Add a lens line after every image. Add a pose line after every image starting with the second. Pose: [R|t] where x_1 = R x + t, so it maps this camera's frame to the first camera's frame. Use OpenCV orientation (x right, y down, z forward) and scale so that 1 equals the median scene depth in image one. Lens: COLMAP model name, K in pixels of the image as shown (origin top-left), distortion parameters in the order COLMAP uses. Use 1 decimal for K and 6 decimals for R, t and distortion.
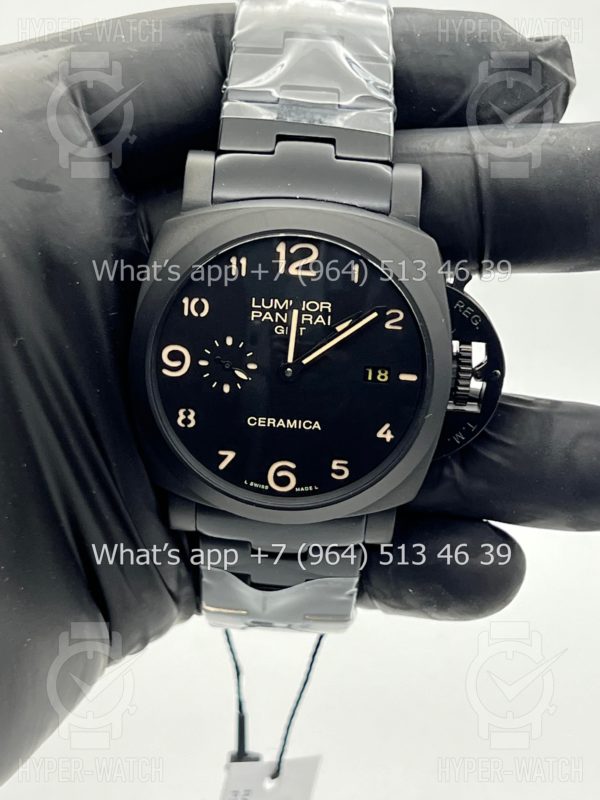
lens RADIAL K [[1866.1, 0, 302.3], [0, 1866.1, 401.2], [0, 0, 1]] dist [0.200717, 0.000000]
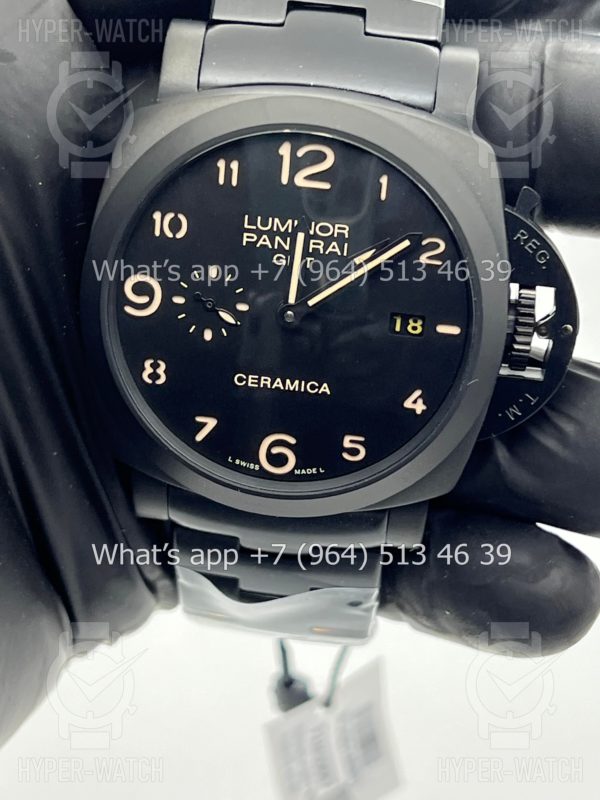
lens RADIAL K [[1866.1, 0, 298.4], [0, 1866.1, 404.0], [0, 0, 1]] dist [0.200717, 0.000000]
pose [[0.997776, 0.041381, -0.052249, 0.040559], [-0.040867, 0.999105, 0.010870, 0.012641], [0.052652, -0.008711, 0.998575, 0.267616]]
